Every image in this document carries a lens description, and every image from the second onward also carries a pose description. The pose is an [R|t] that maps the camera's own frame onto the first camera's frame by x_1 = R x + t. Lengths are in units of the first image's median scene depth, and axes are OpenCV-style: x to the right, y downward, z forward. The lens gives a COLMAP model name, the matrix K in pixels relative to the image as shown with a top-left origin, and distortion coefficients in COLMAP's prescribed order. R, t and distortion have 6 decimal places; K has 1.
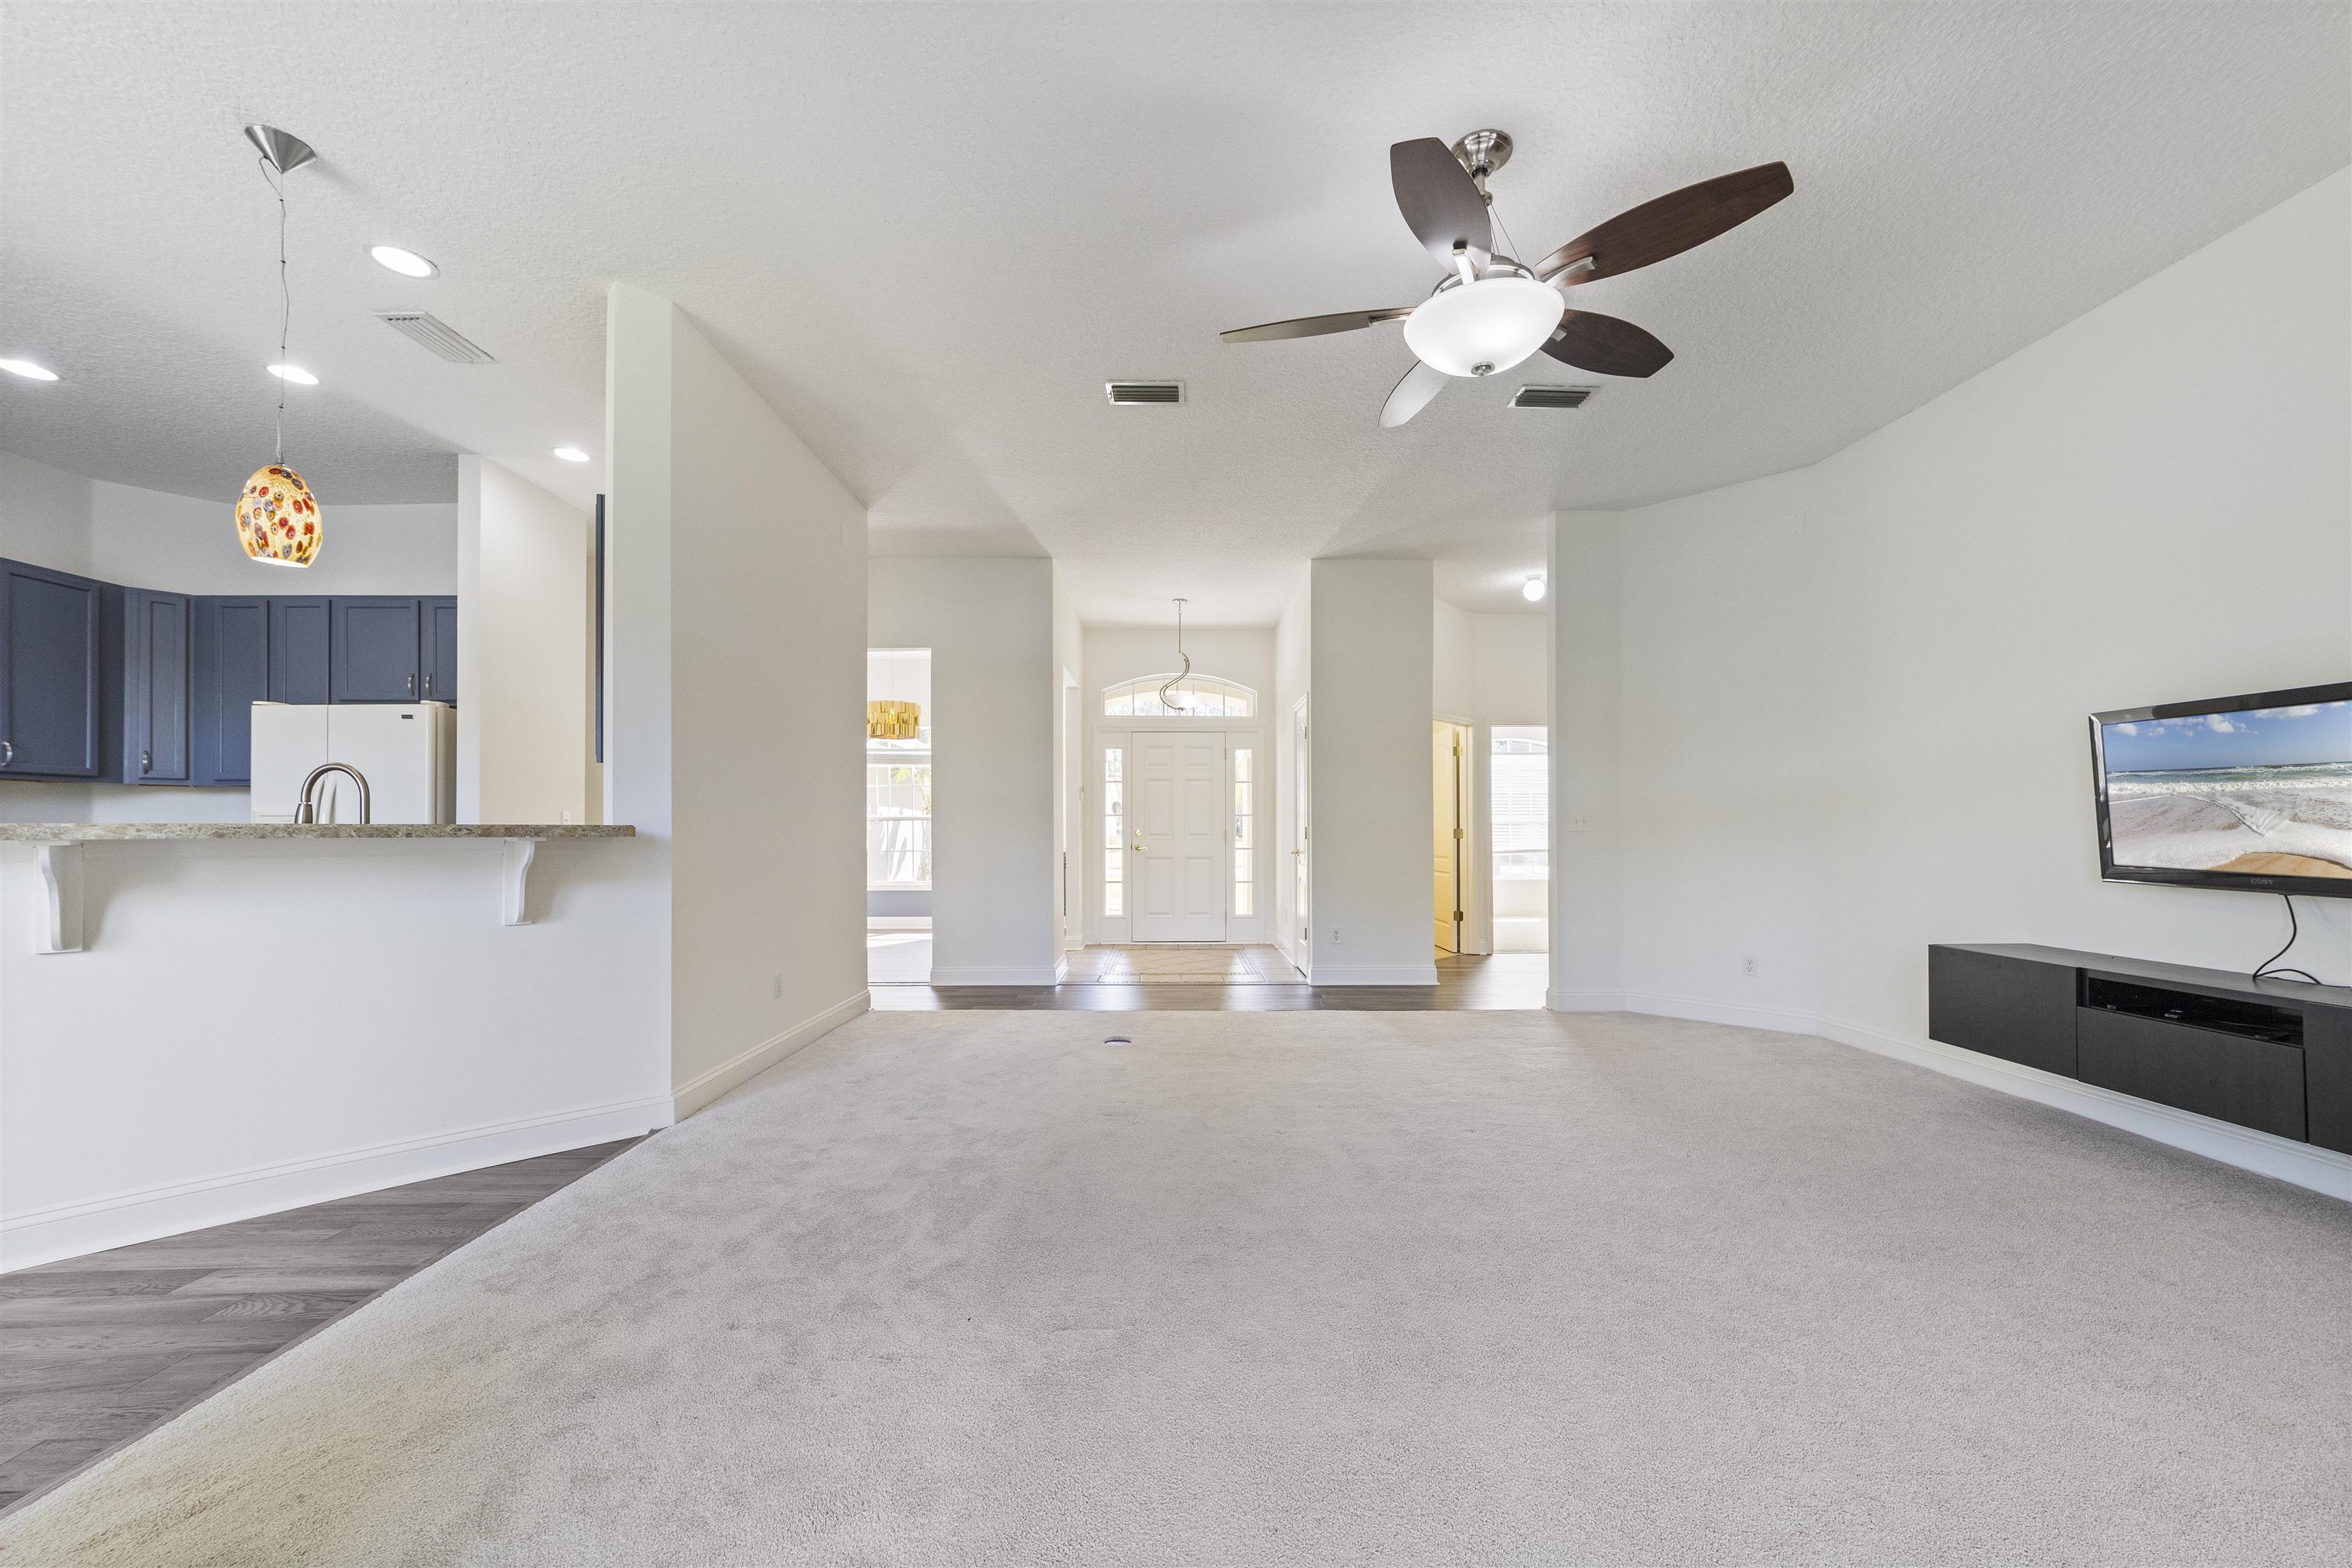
lens RADIAL K [[912.3, 0, 1184.1], [0, 912.3, 825.8], [0, 0, 1]] dist [-0.003275, 0.004339]
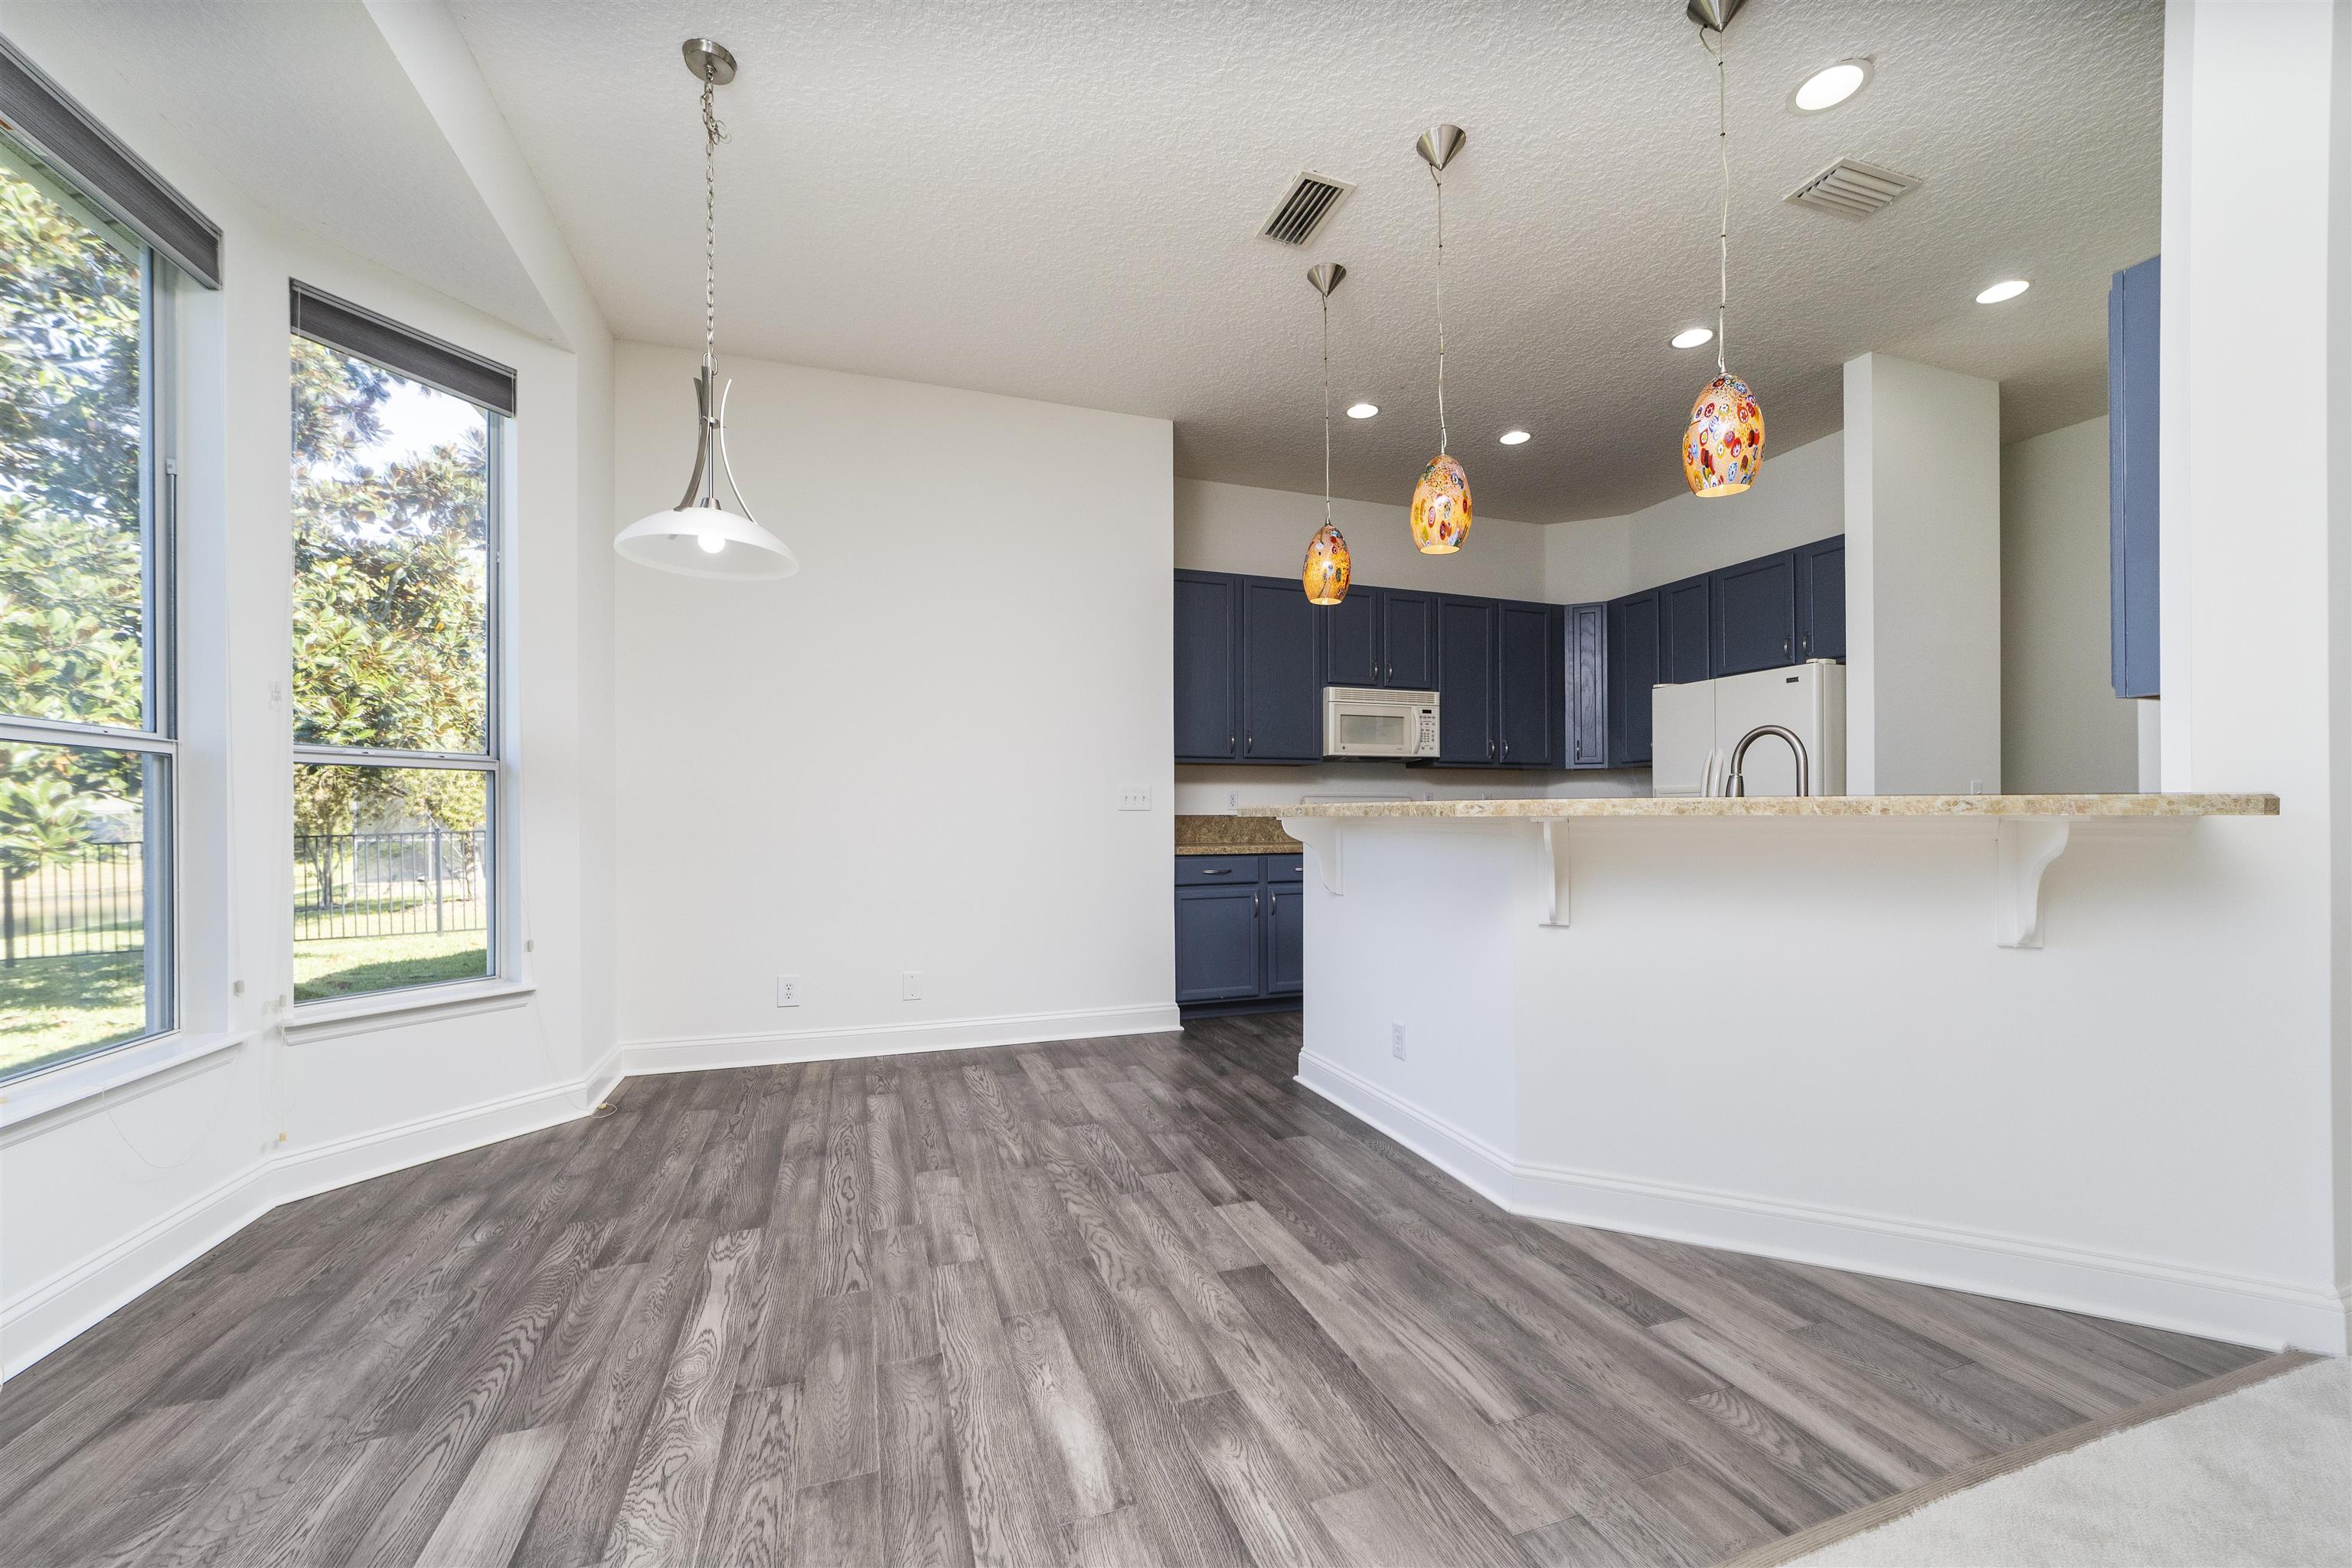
lens RADIAL K [[912.3, 0, 1190.9], [0, 912.3, 813.5], [0, 0, 1]] dist [-0.003275, 0.004339]
pose [[0.333402, -0.002882, -0.942780, -0.352771], [0.012941, 0.999915, 0.001520, 0.003283], [0.942696, -0.012707, 0.333411, 0.245279]]
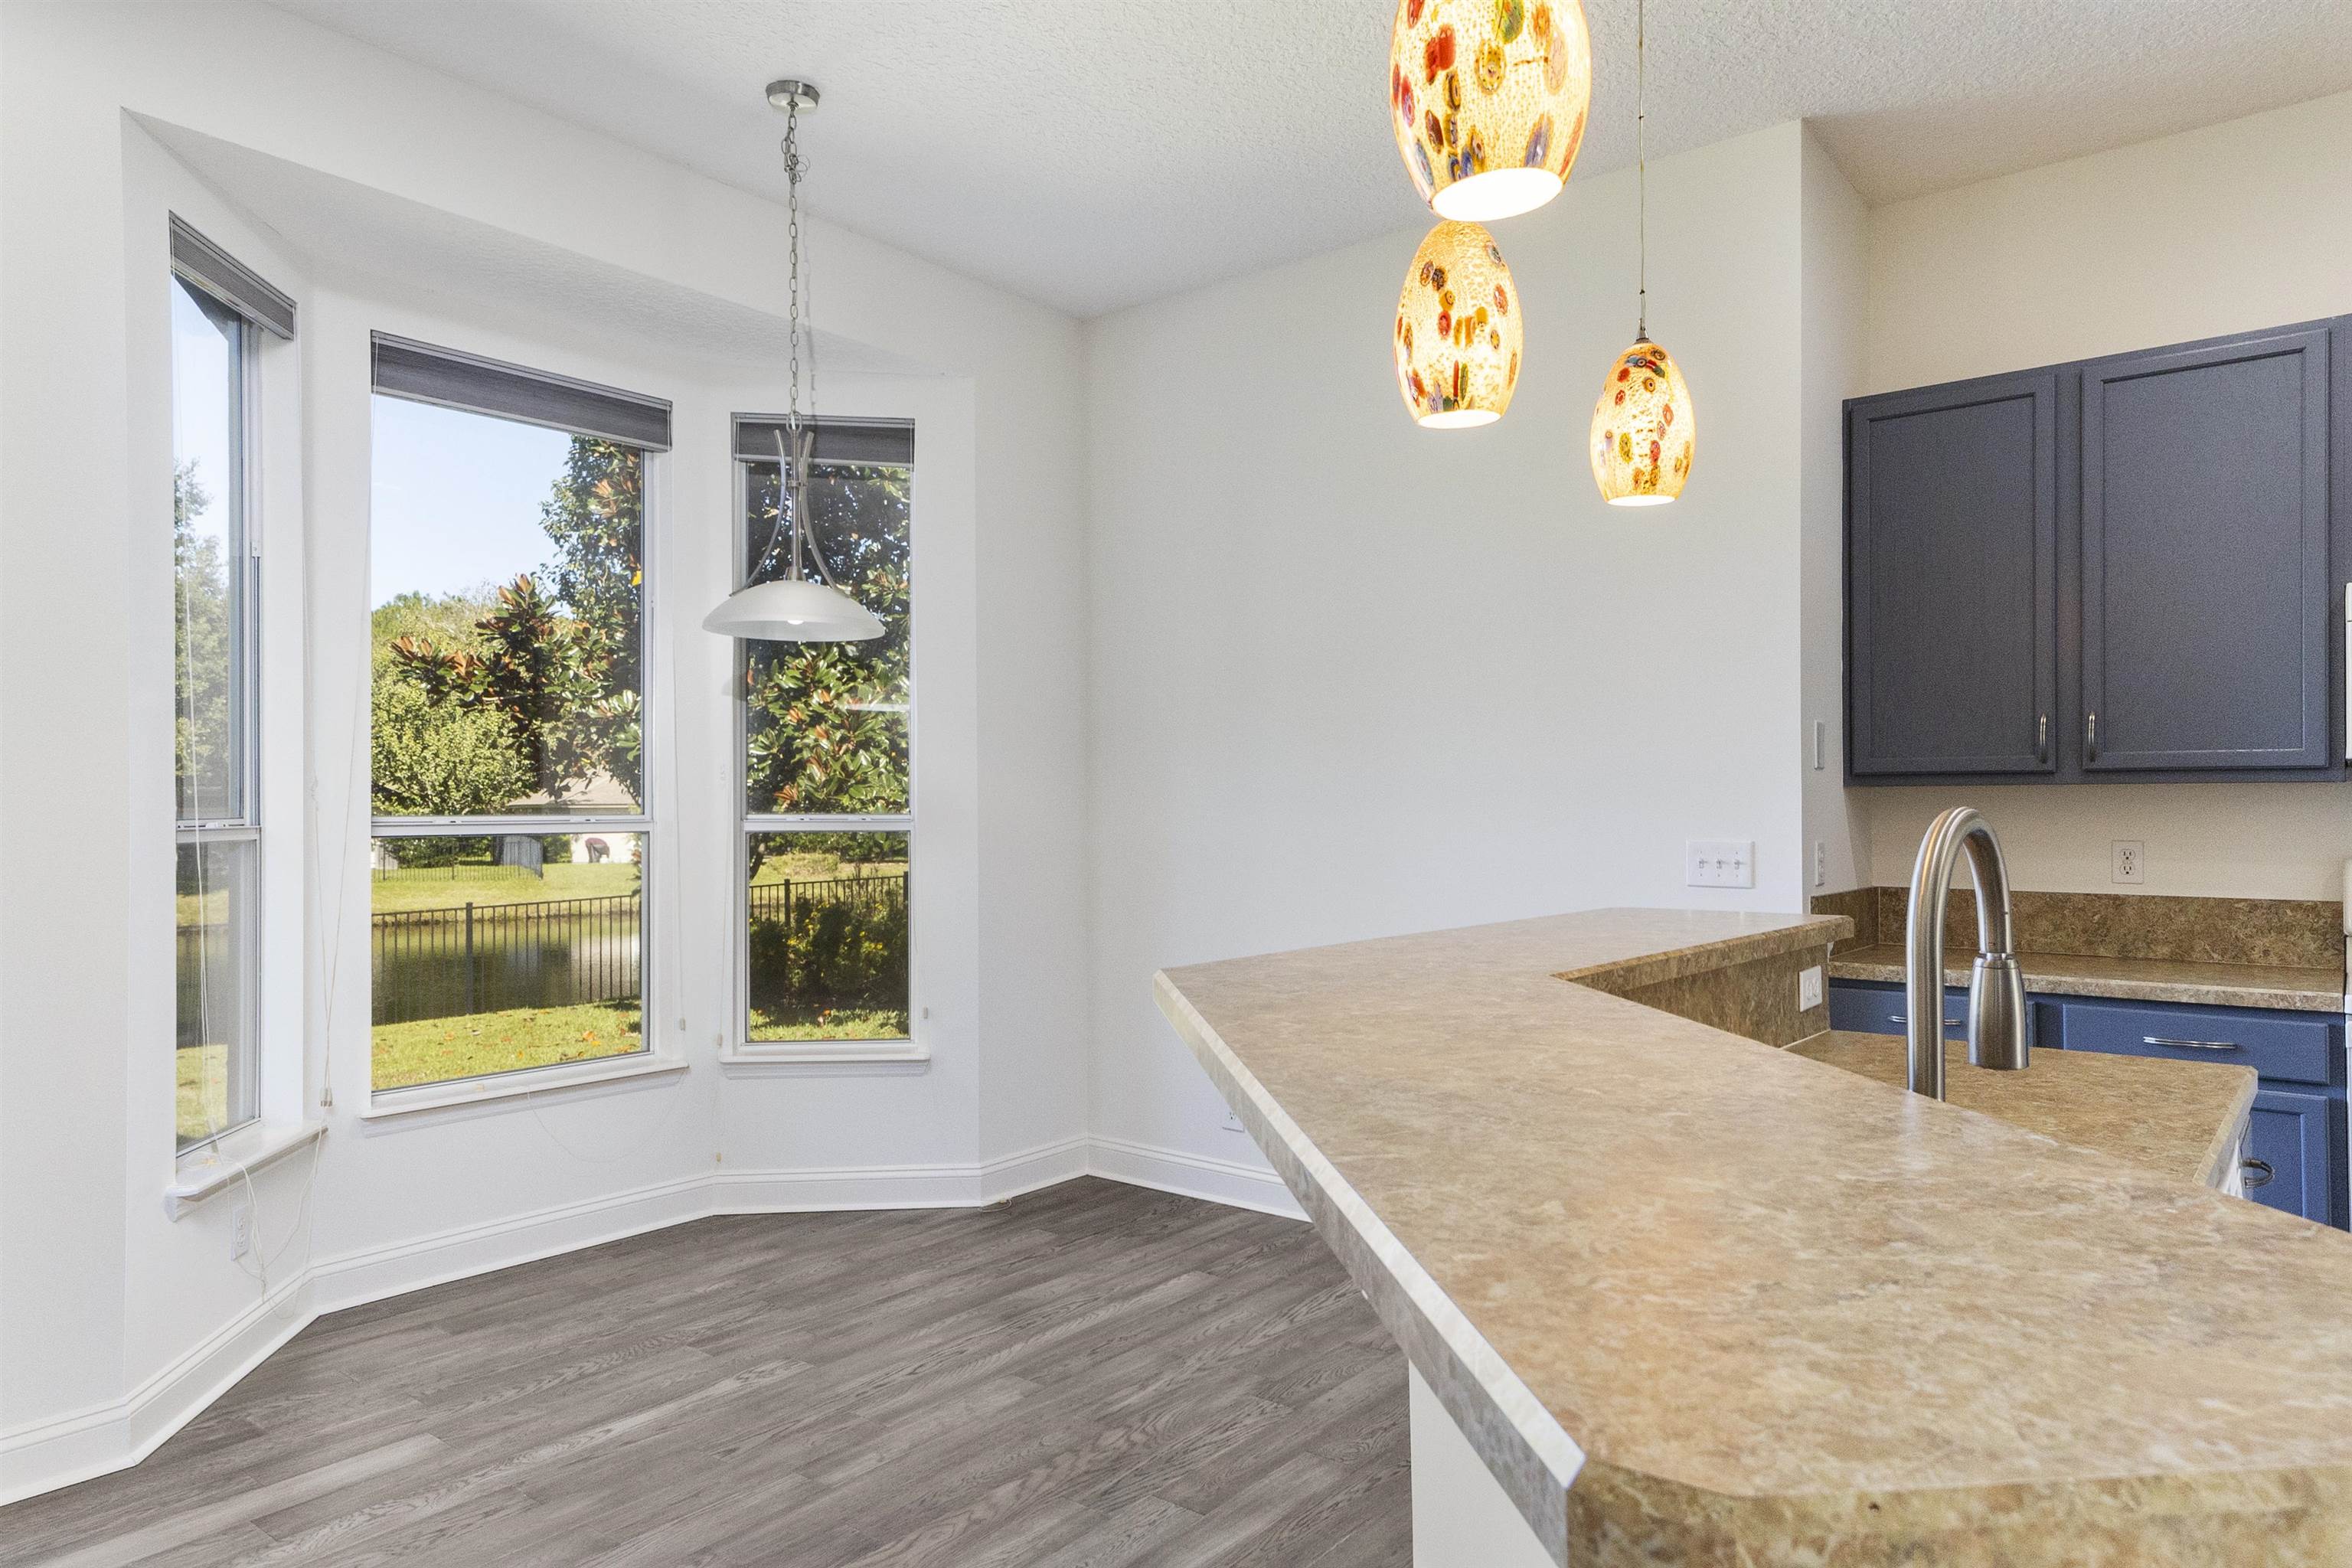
lens RADIAL K [[1462.4, 0, 1190.2], [0, 1462.4, 800.4], [0, 0, 1]] dist [0.023044, 0.002483]
pose [[-0.623070, -0.002894, -0.782160, -0.528647], [0.009683, 0.999888, -0.011413, -0.076465], [0.782106, -0.014684, -0.622973, 1.222657]]
